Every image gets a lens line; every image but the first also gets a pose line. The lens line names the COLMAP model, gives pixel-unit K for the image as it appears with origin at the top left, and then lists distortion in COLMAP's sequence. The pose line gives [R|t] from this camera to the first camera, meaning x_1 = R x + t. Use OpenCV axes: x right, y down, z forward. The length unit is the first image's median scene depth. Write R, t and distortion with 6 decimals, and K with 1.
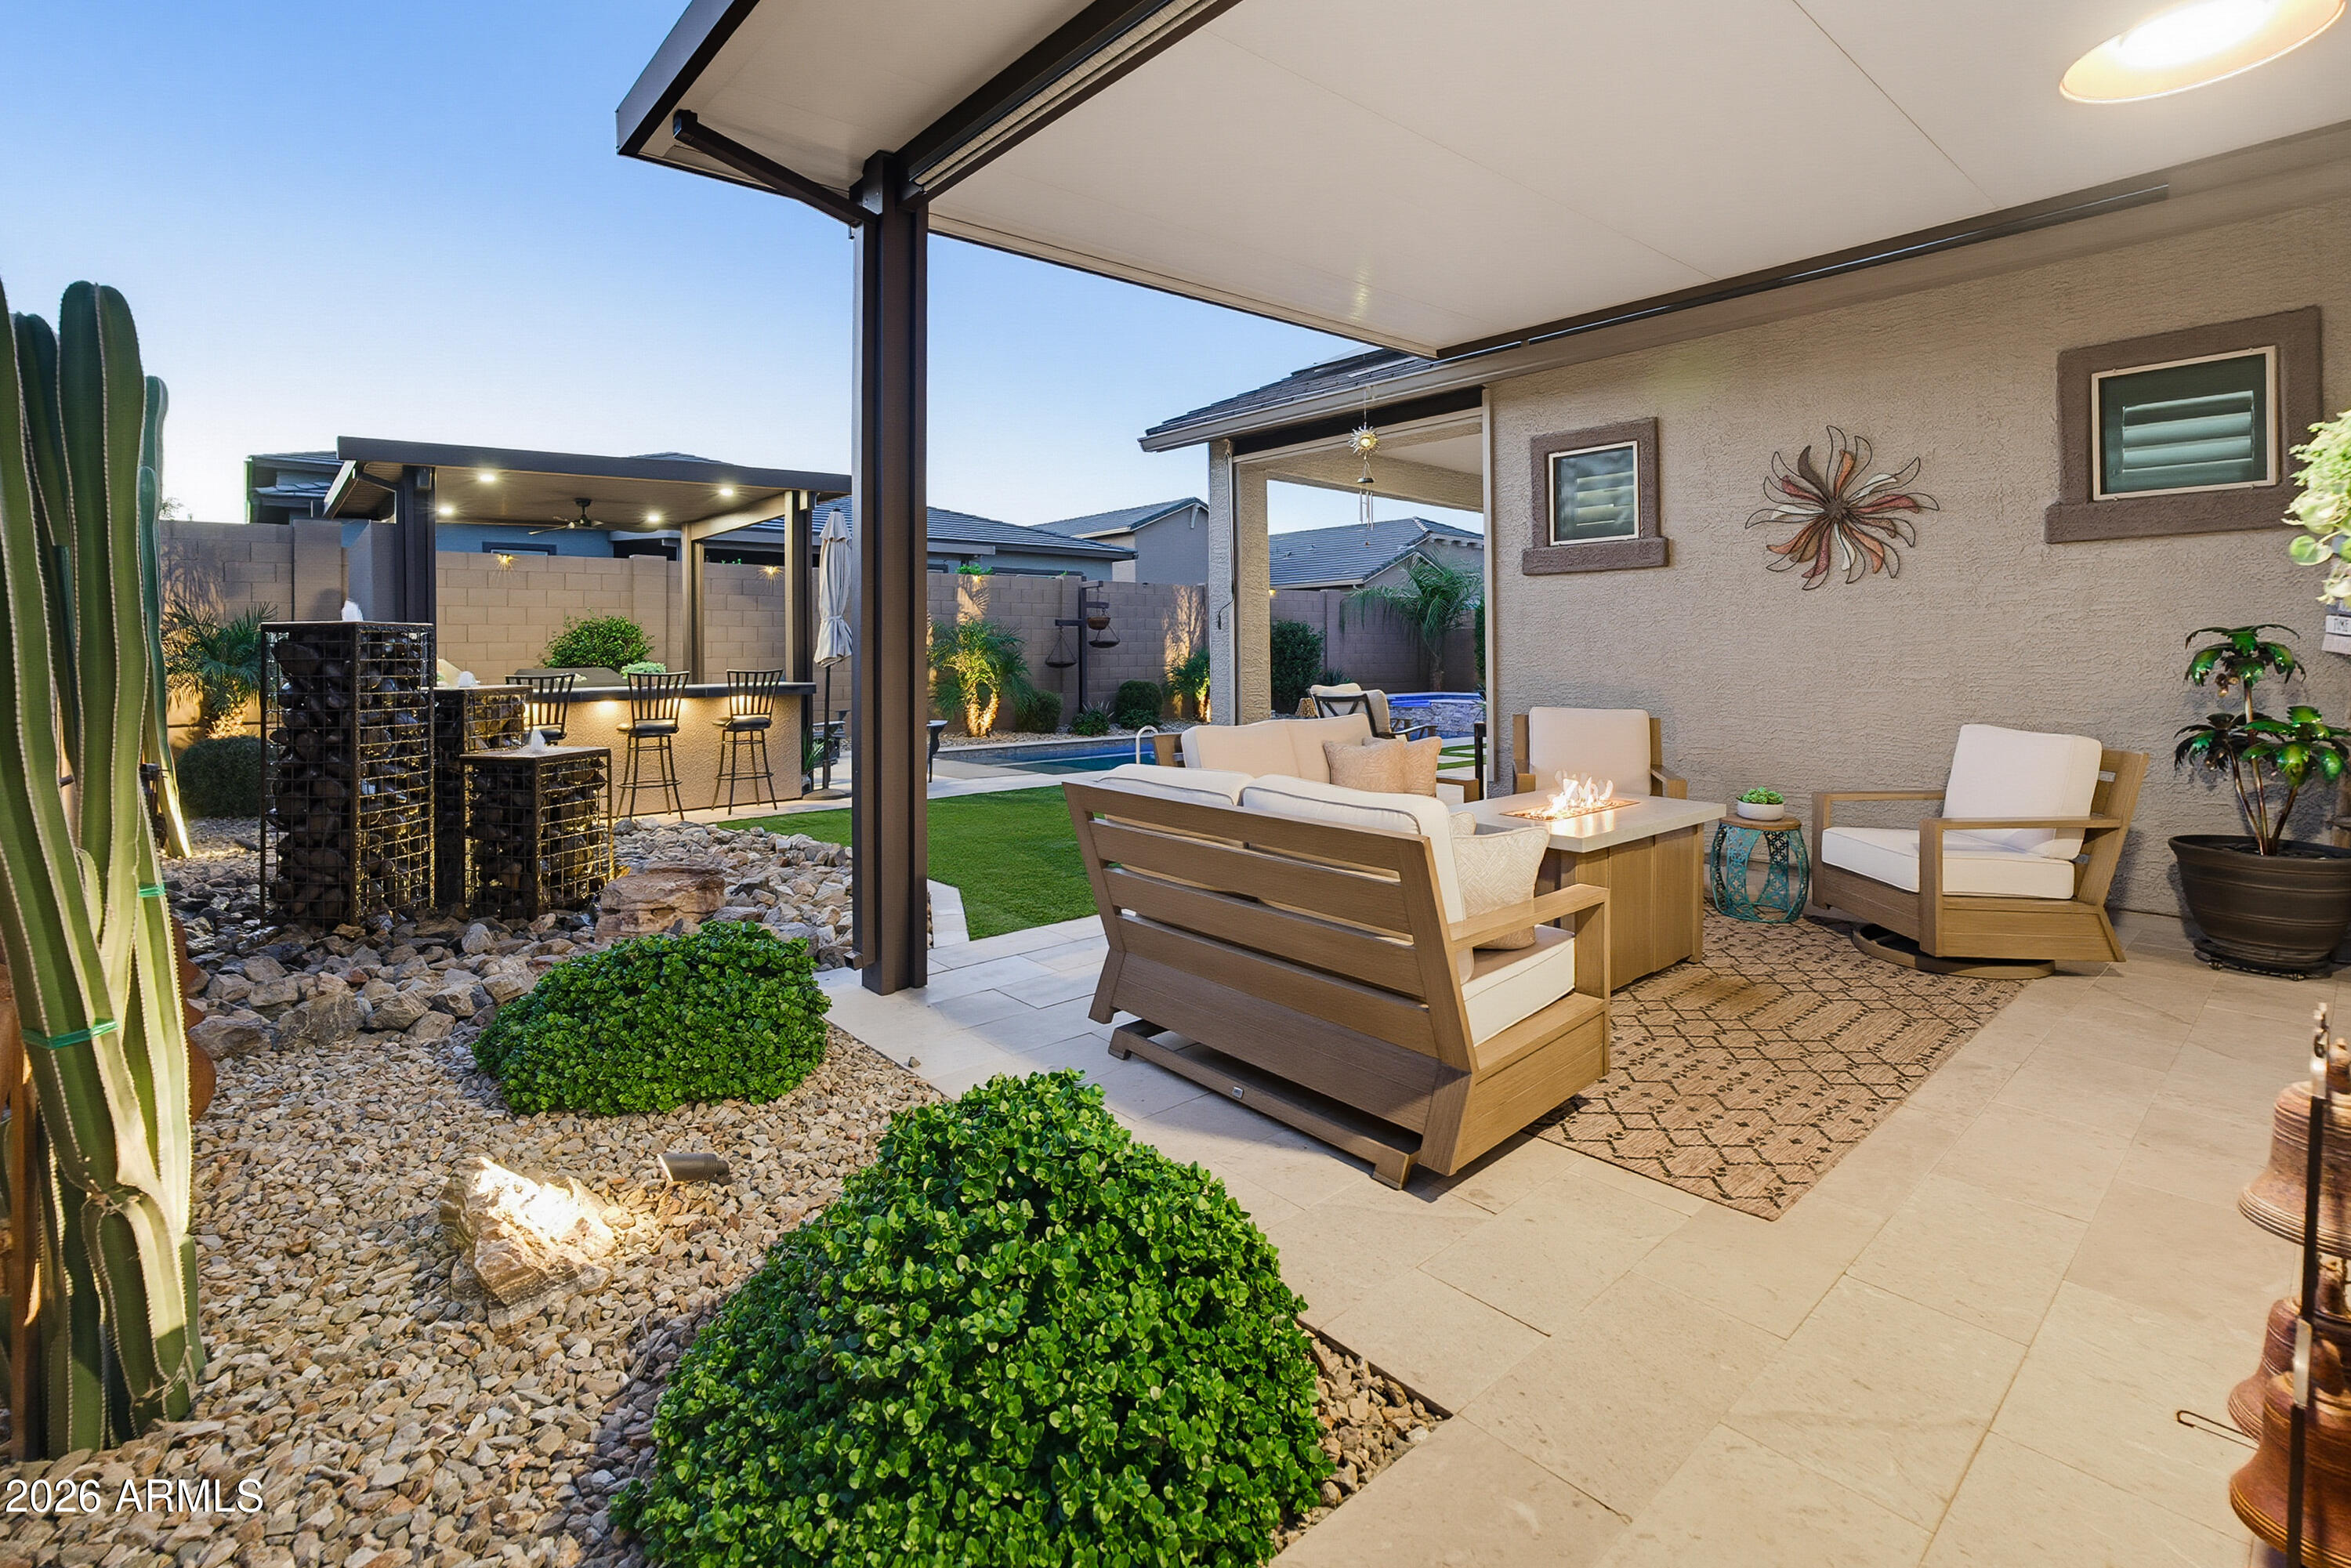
lens RADIAL K [[1081.1, 0, 1196.3], [0, 1081.1, 657.2], [0, 0, 1]] dist [-0.027640, 0.010029]
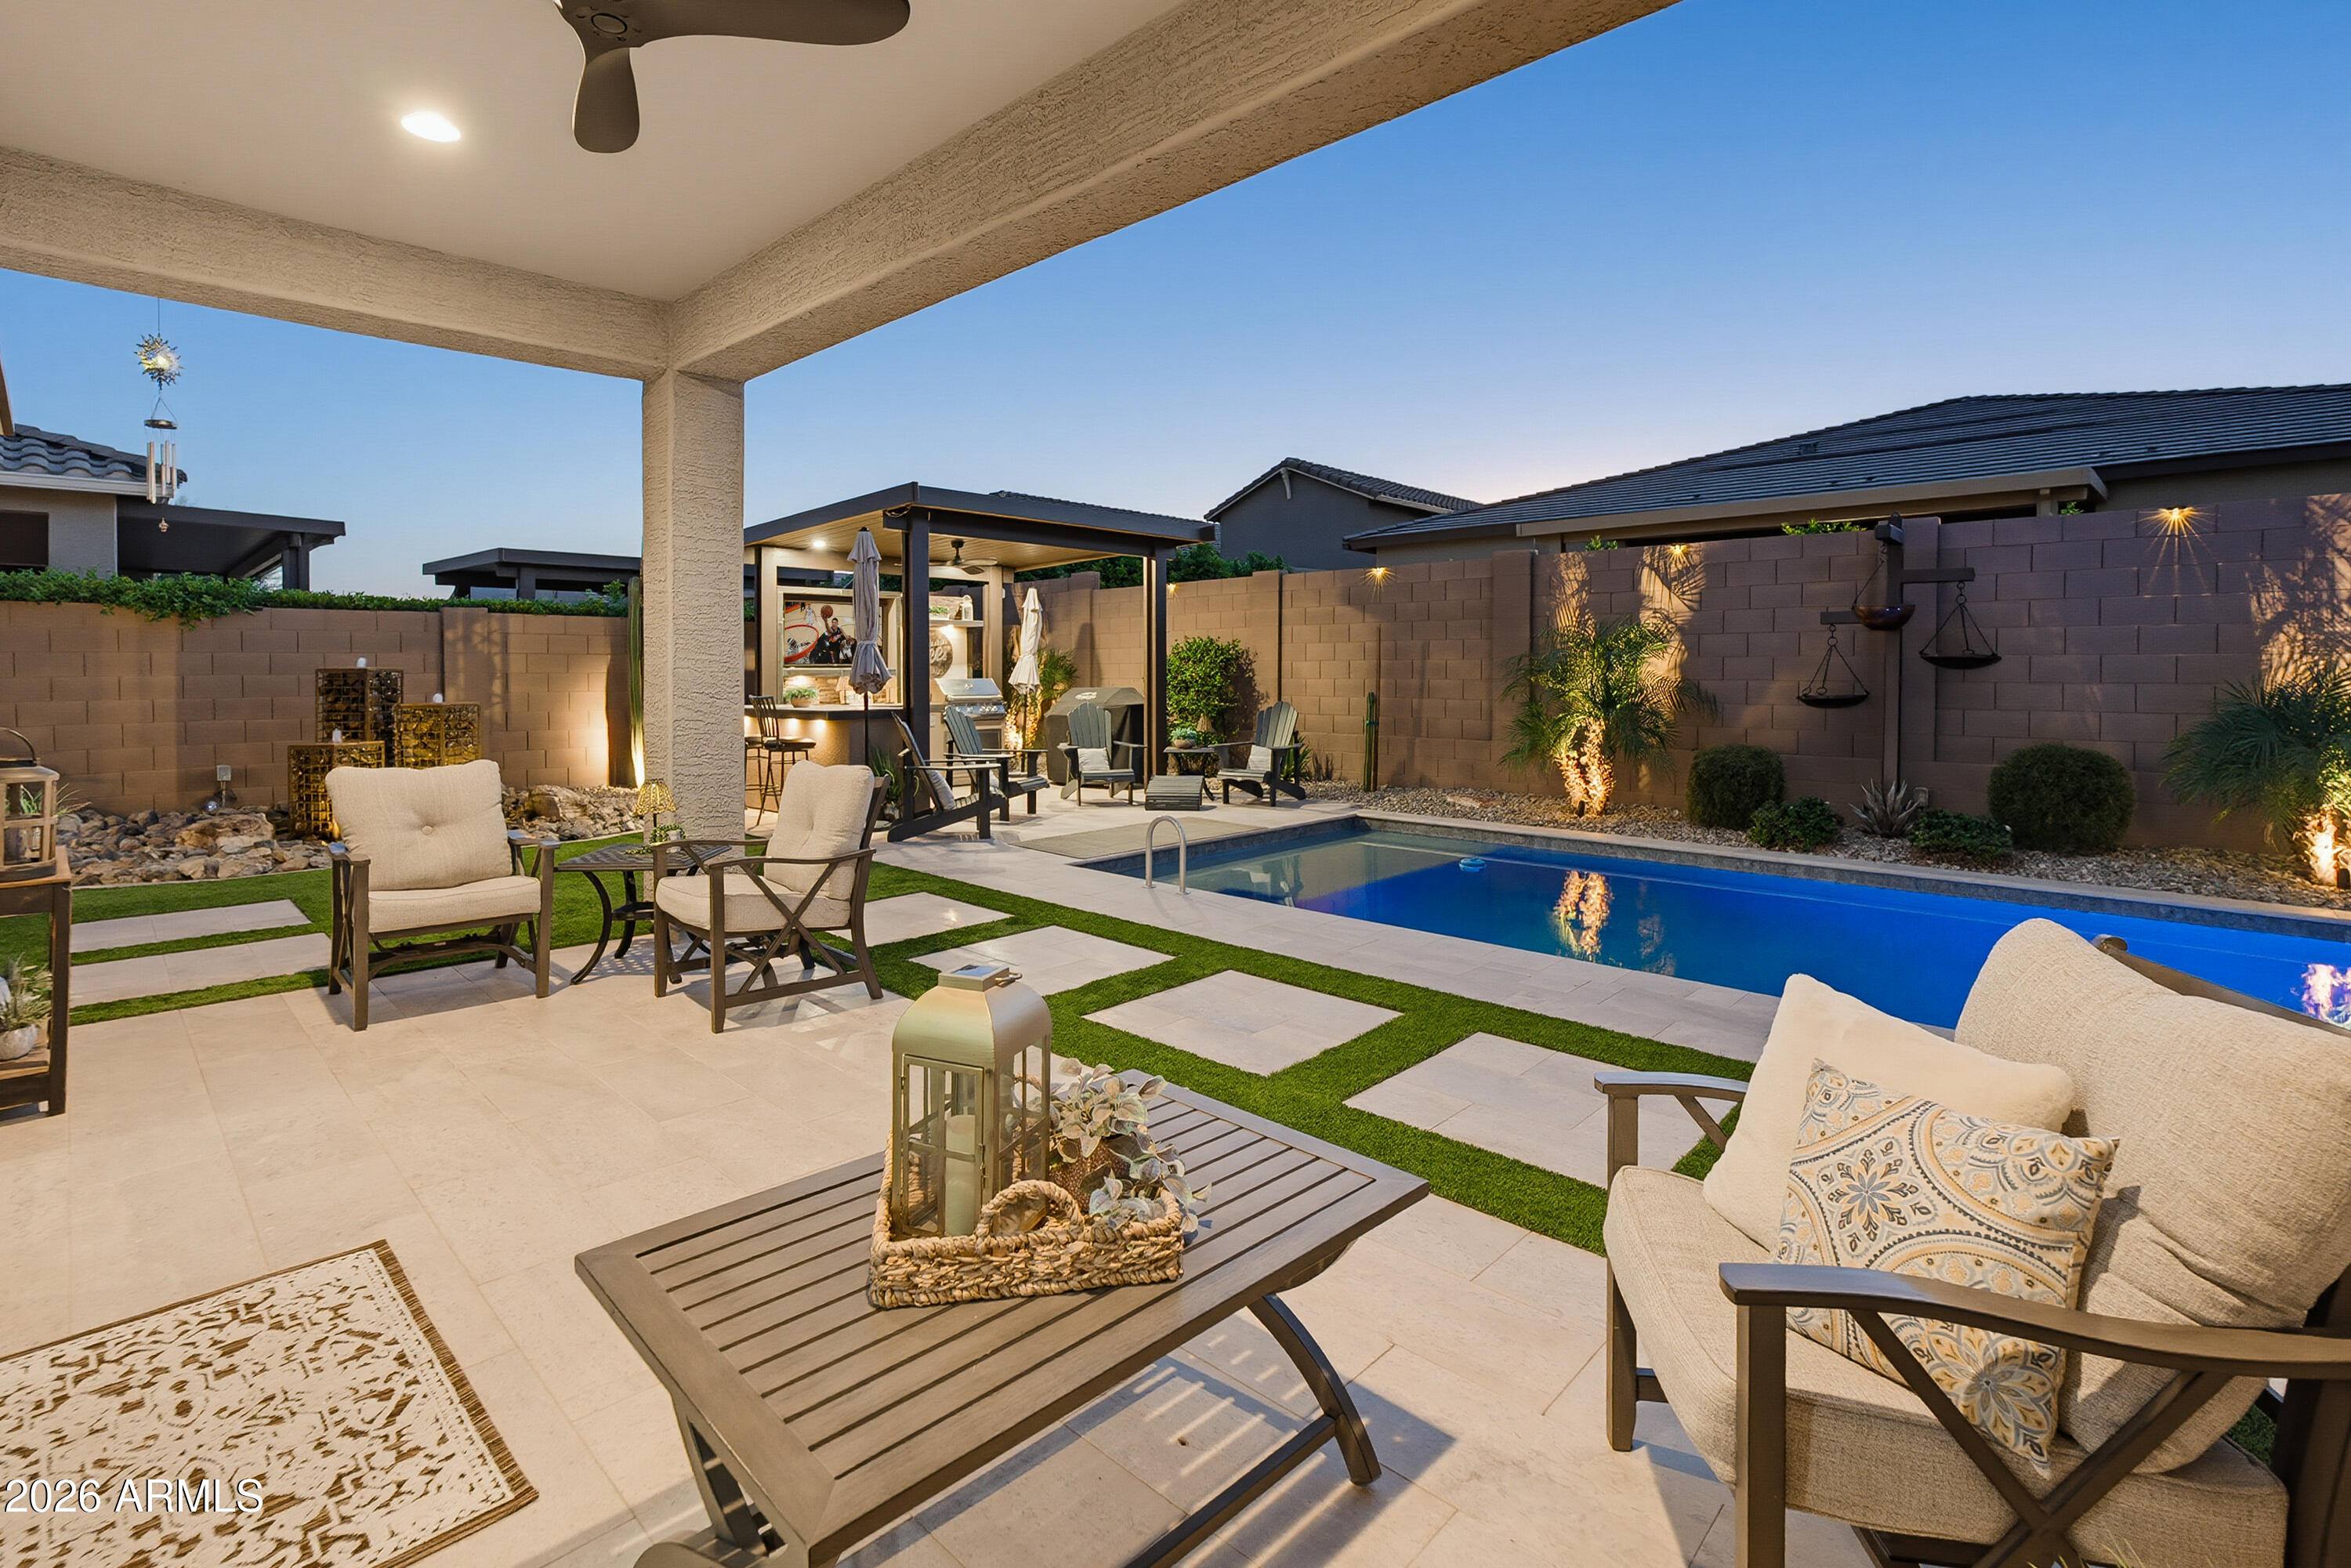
lens RADIAL K [[1081.1, 0, 1161.4], [0, 1081.1, 689.5], [0, 0, 1]] dist [-0.027640, 0.010029]
pose [[0.078798, 0.027648, -0.996507, 0.382522], [-0.001465, 0.999617, 0.027619, -0.013255], [0.996890, -0.000717, 0.078808, 0.710044]]
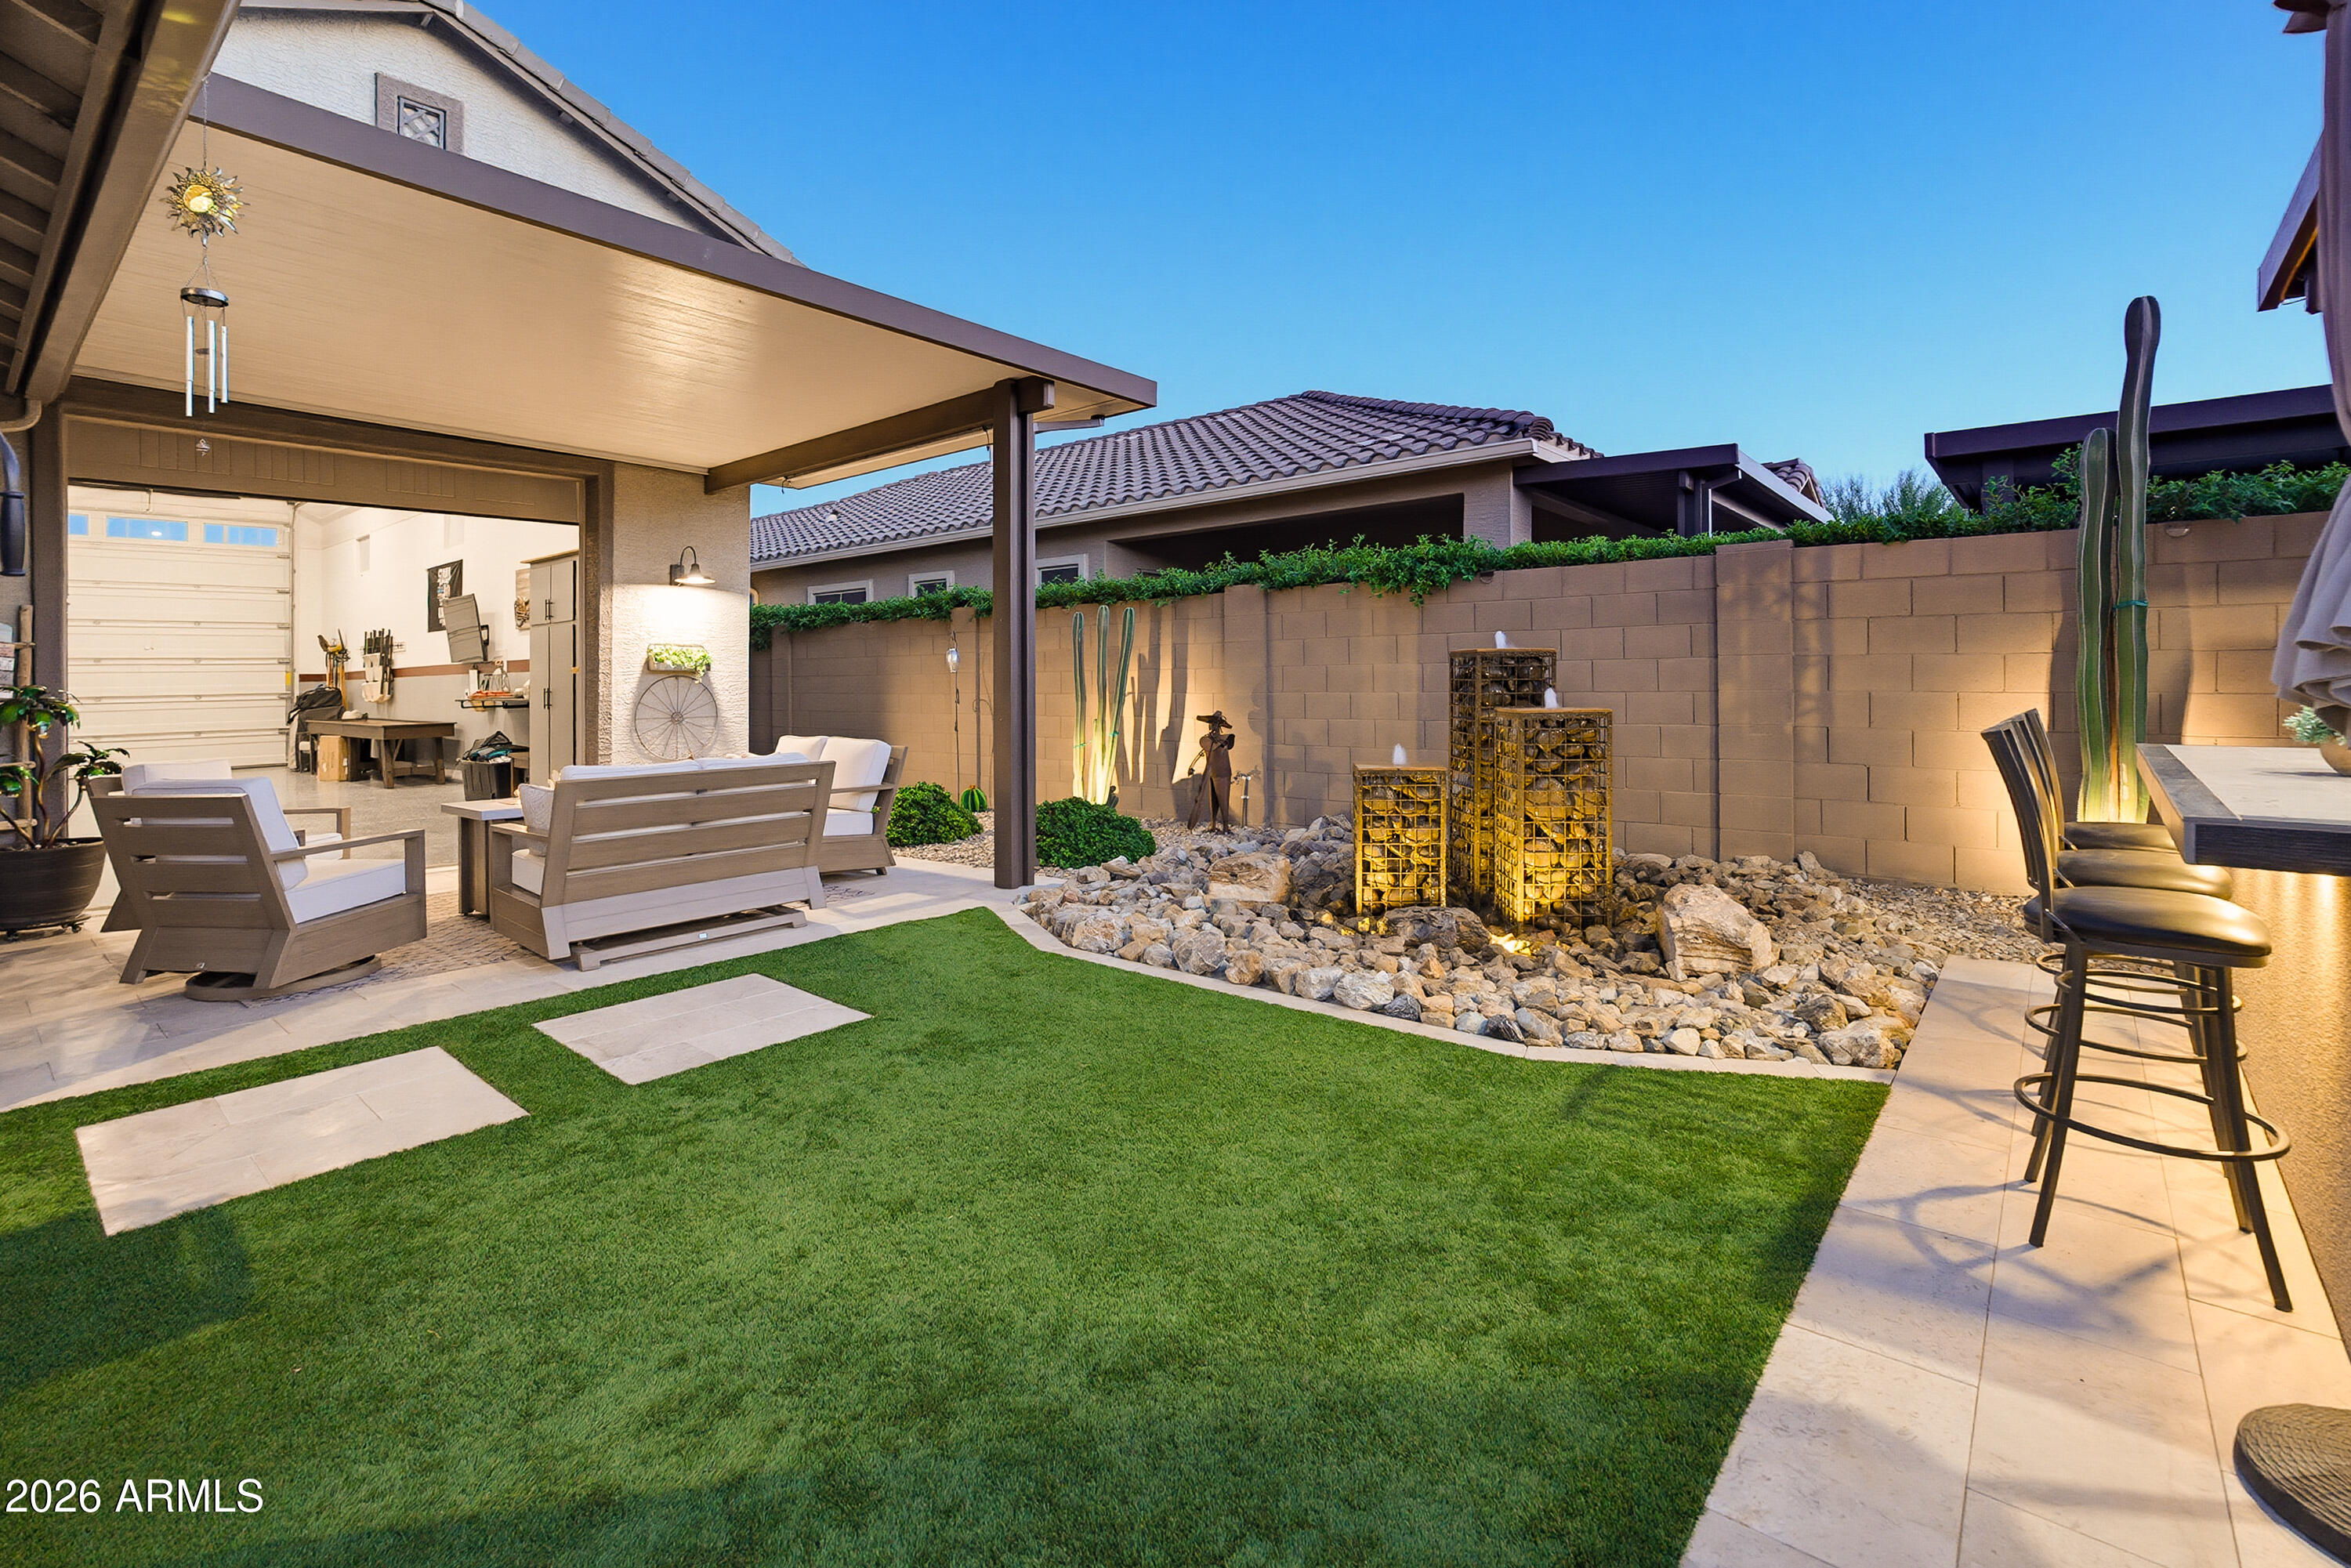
lens RADIAL K [[1081.1, 0, 1170.5], [0, 1081.1, 676.6], [0, 0, 1]] dist [-0.027640, 0.010029]
pose [[-0.989343, 0.022799, -0.143805, -0.078337], [0.021462, 0.999711, 0.010848, -0.005532], [0.144011, 0.007646, -0.989547, 0.678473]]
